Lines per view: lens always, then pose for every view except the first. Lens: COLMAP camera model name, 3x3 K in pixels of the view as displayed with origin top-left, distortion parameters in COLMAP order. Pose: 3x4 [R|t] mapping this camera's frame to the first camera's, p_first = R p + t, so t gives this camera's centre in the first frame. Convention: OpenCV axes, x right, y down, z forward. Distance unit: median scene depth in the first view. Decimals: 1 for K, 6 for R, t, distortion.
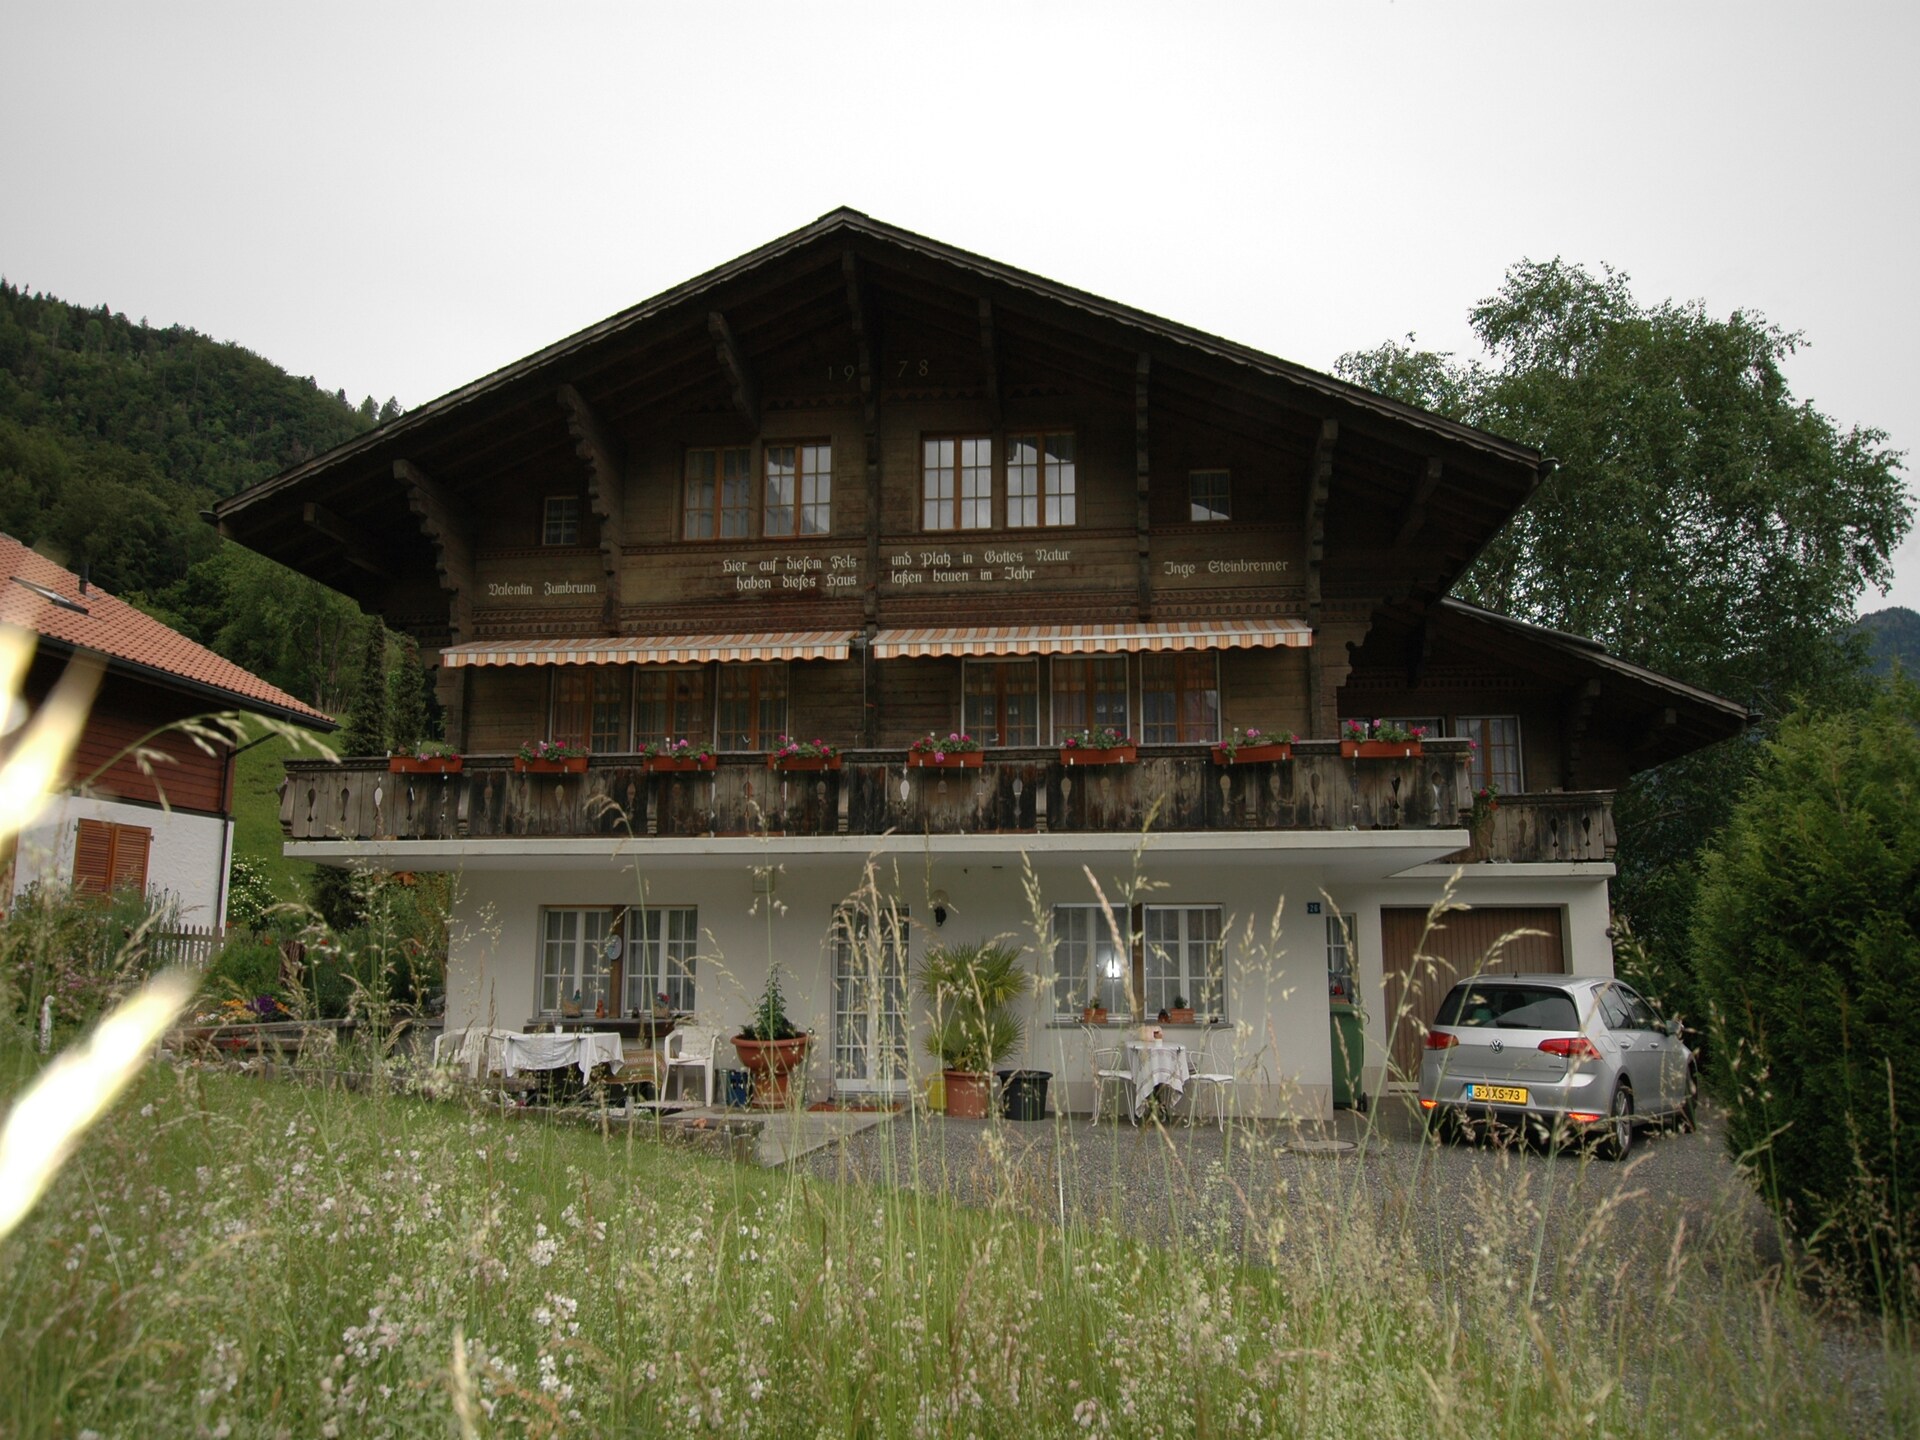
lens RADIAL K [[1461.7, 0, 958.6], [0, 1461.7, 718.6], [0, 0, 1]] dist [0.010849, 0.002664]
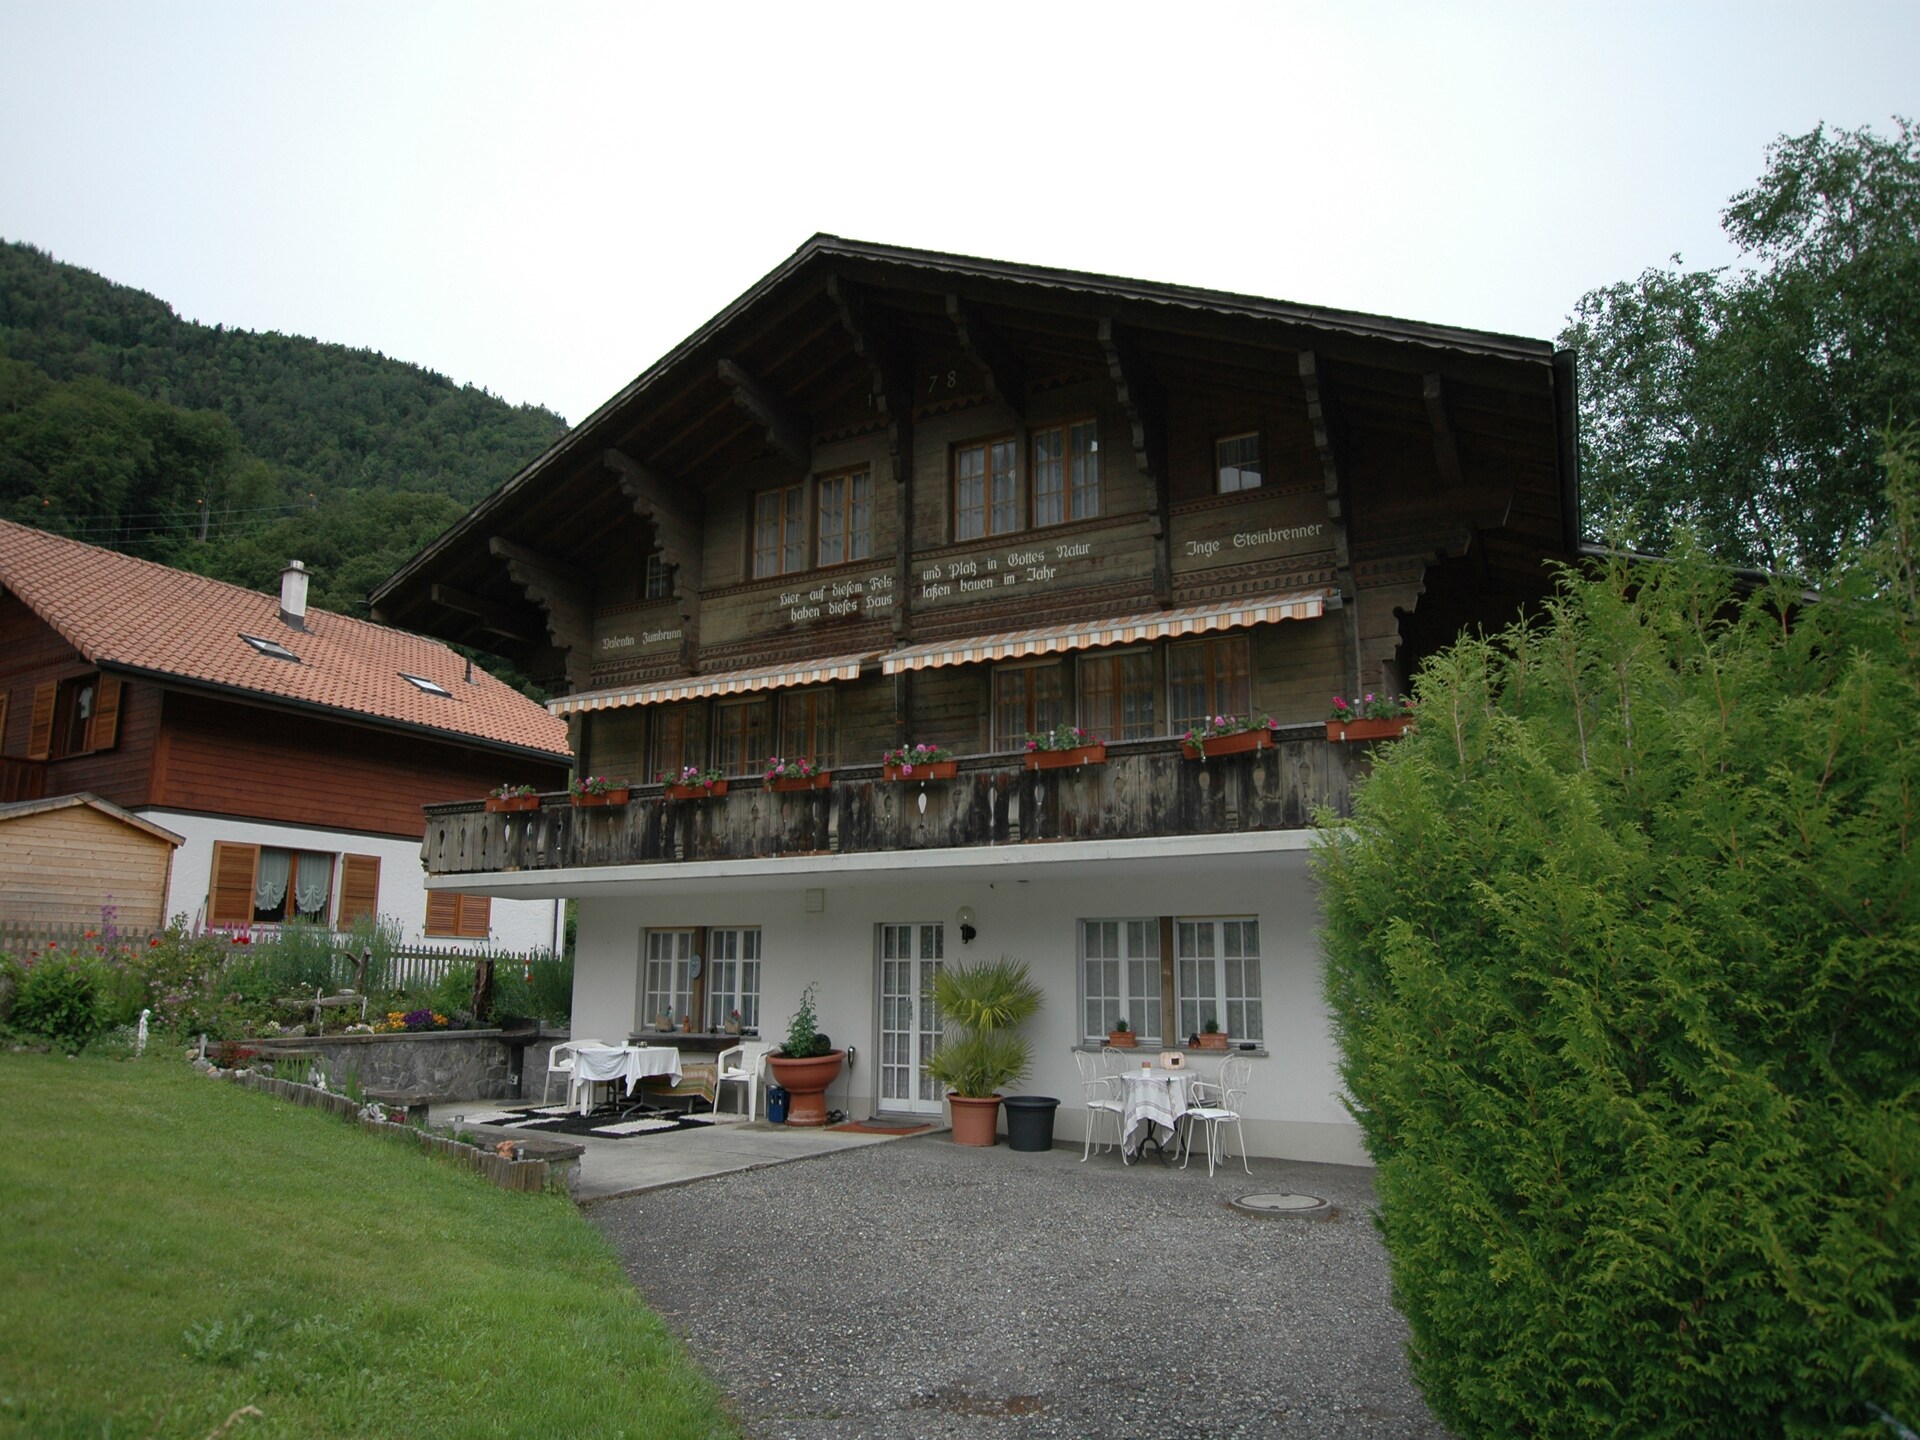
lens RADIAL K [[1308.8, 0, 924.6], [0, 1308.8, 735.1], [0, 0, 1]] dist [0.002340, 0.003101]
pose [[0.922994, -0.070100, -0.378376, 0.302585], [0.065227, 0.997539, -0.025700, 0.024505], [0.379247, -0.000960, 0.925295, 0.186467]]
